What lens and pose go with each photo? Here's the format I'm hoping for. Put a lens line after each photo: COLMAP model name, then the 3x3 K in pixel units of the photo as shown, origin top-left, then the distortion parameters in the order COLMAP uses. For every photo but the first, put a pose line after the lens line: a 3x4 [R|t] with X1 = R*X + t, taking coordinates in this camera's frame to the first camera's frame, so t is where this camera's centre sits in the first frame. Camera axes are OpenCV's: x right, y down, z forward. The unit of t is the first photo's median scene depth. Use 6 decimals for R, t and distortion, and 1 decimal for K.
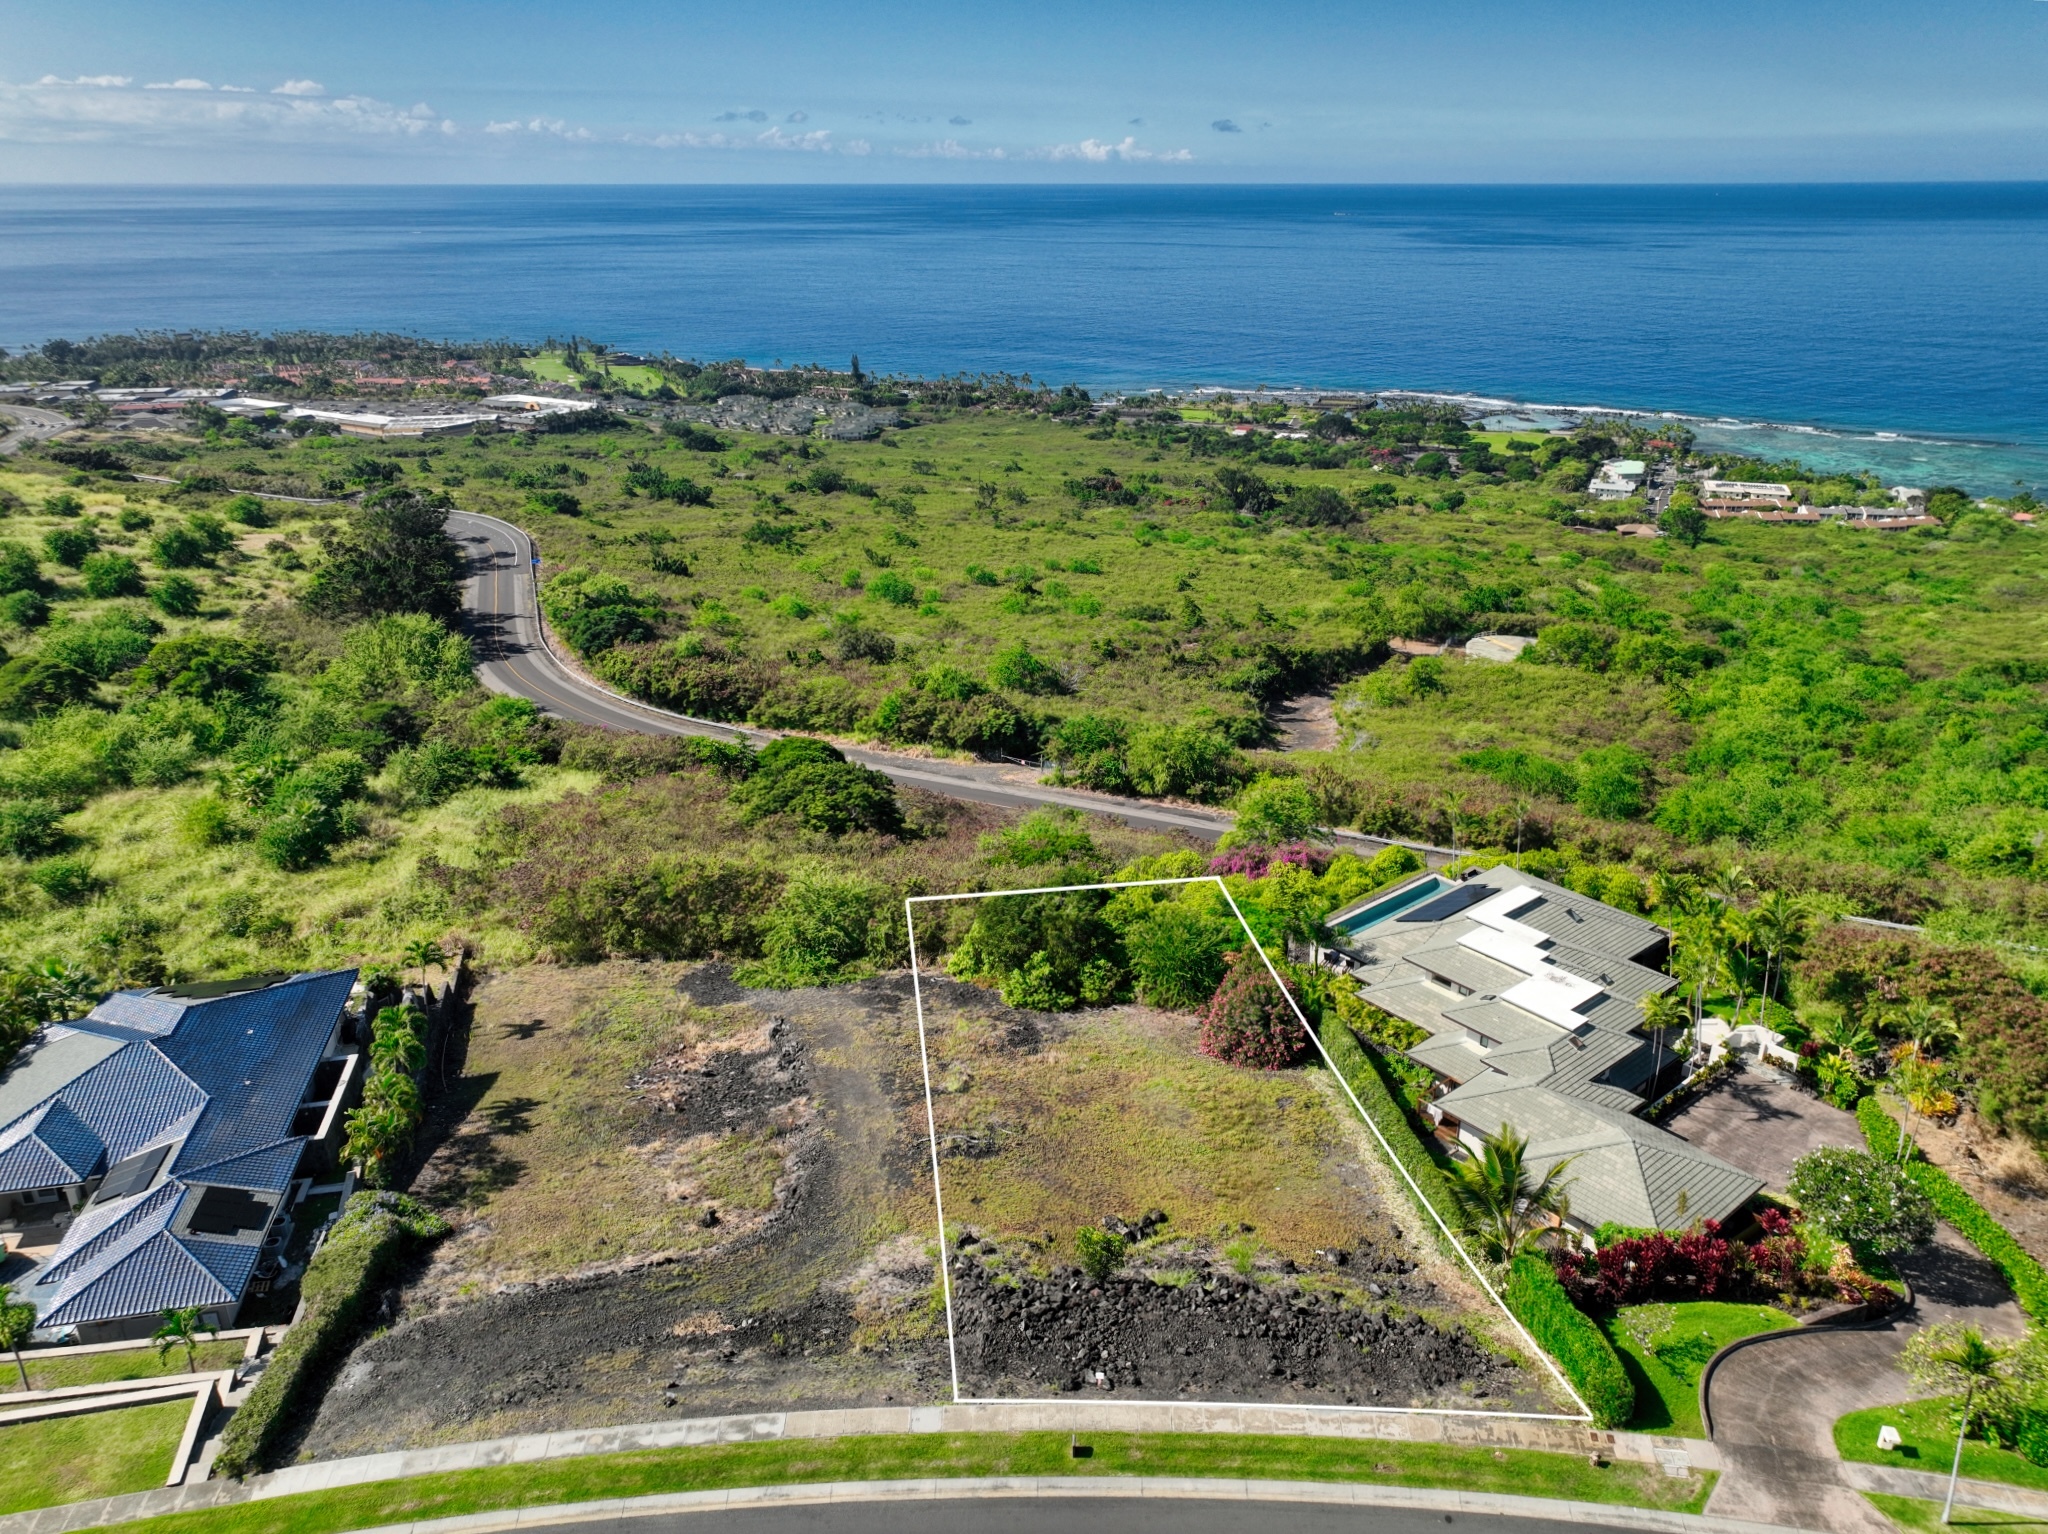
lens RADIAL K [[1484.3, 0, 1024.0], [0, 1484.3, 767.0], [0, 0, 1]] dist [0.007889, 0.006013]
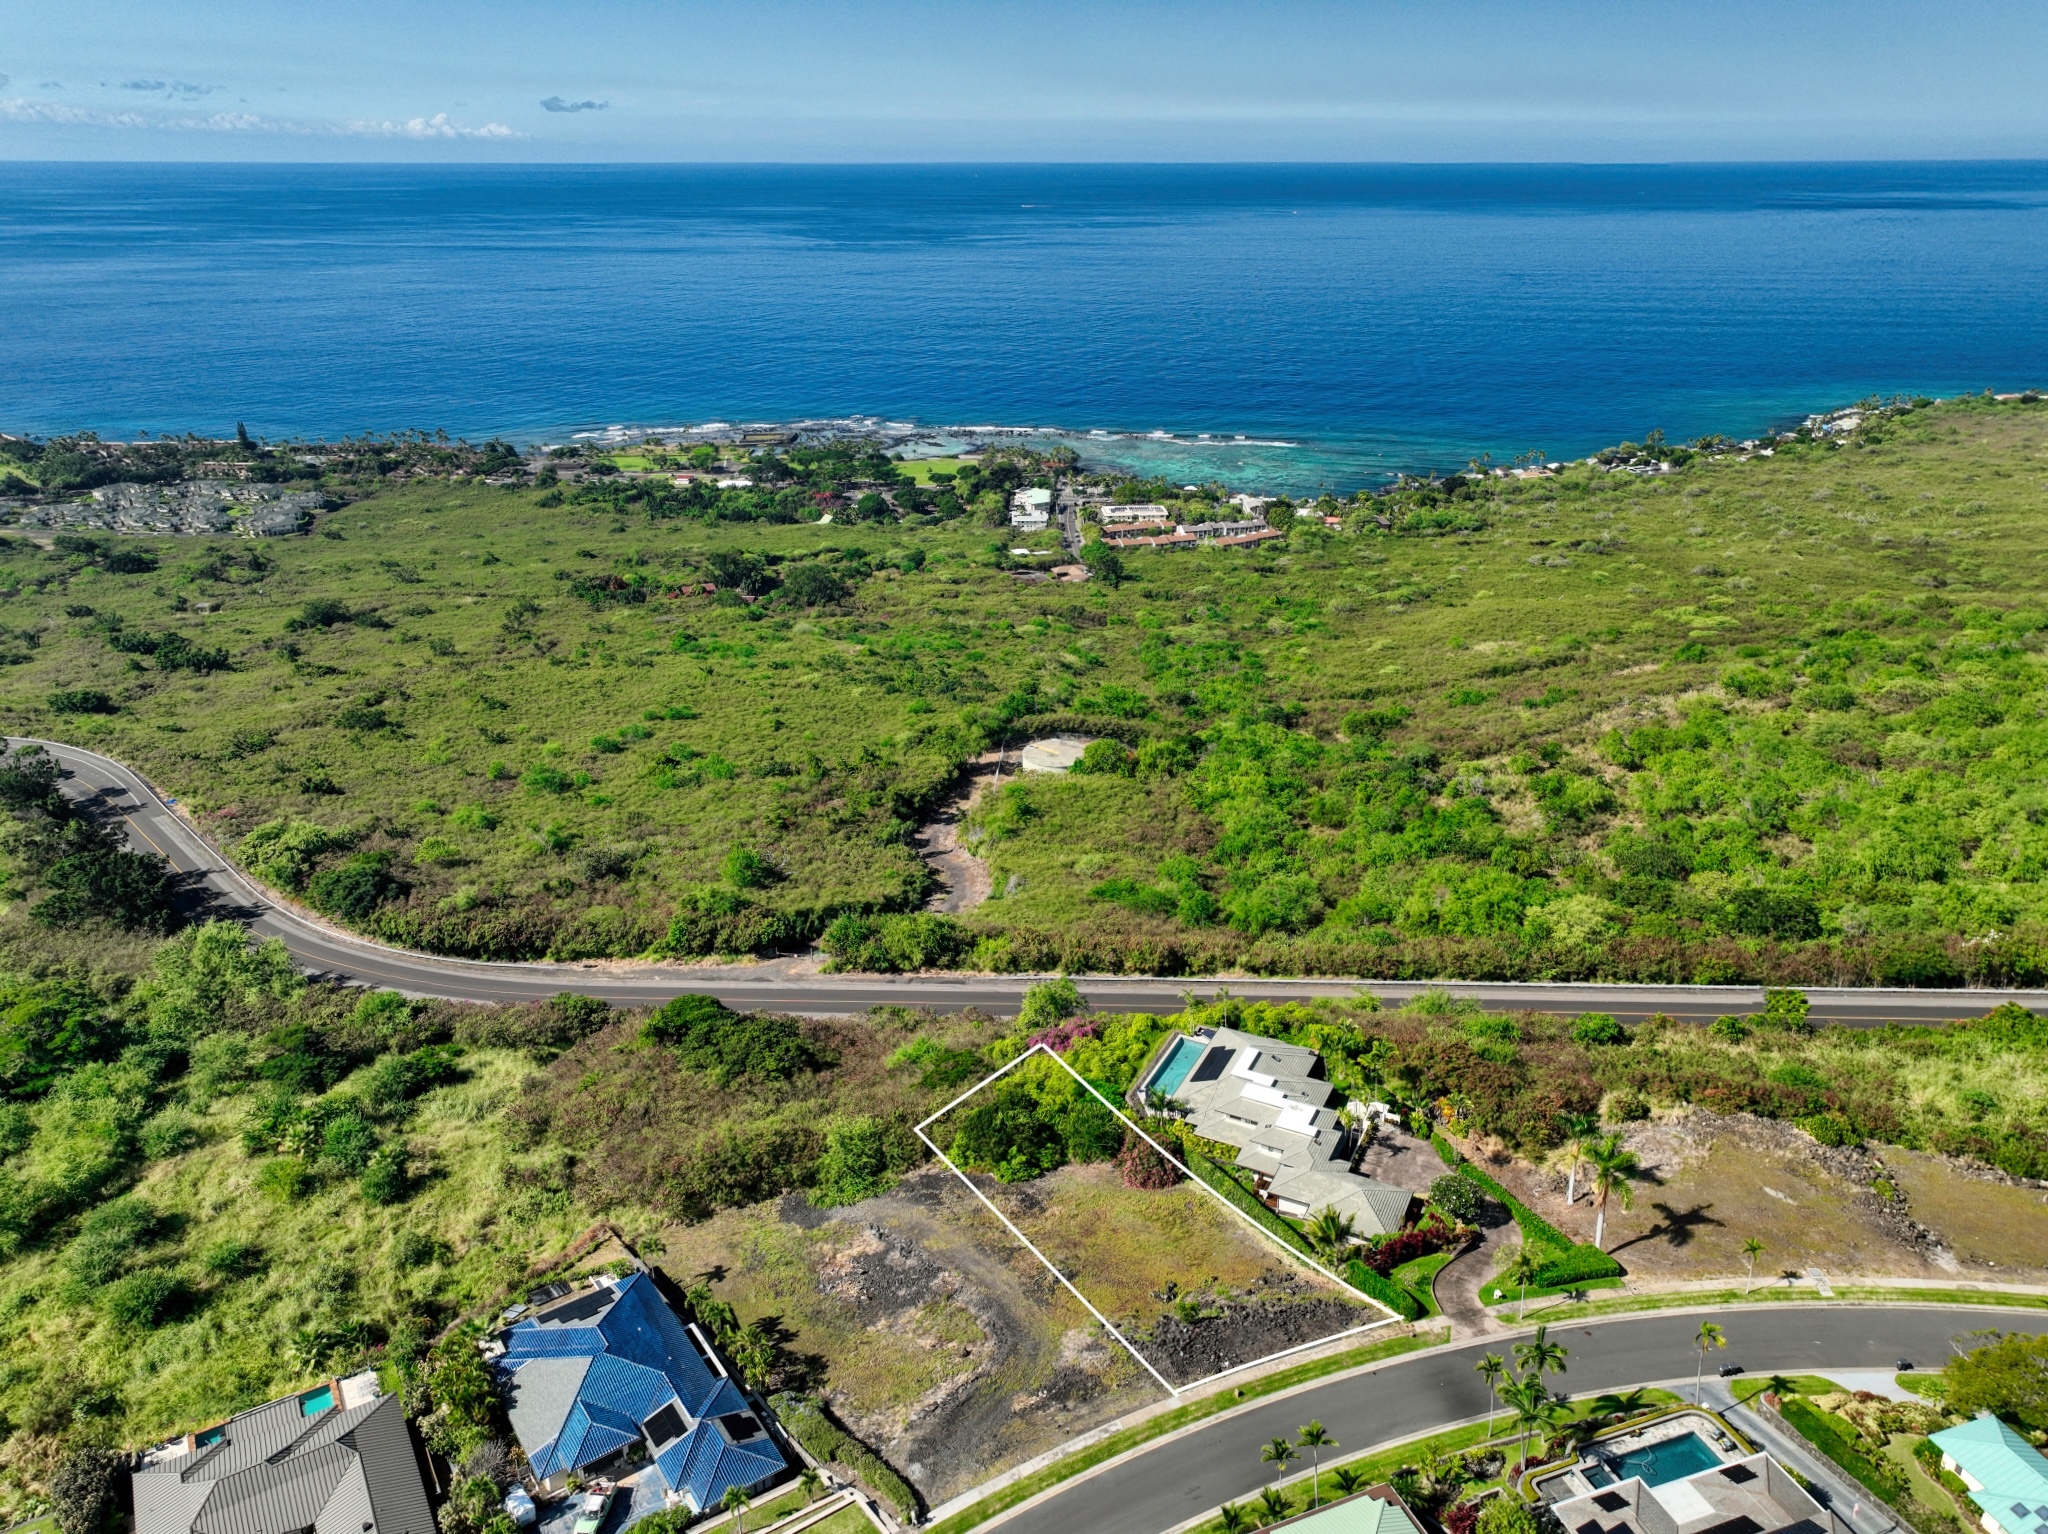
lens RADIAL K [[1528.1, 0, 1024.0], [0, 1528.1, 767.0], [0, 0, 1]] dist [0.003935, -0.003367]
pose [[0.912527, -0.161398, 0.375825, -0.327585], [0.151846, 0.986866, 0.055117, -0.233092], [-0.379785, 0.006772, 0.925050, -0.373600]]
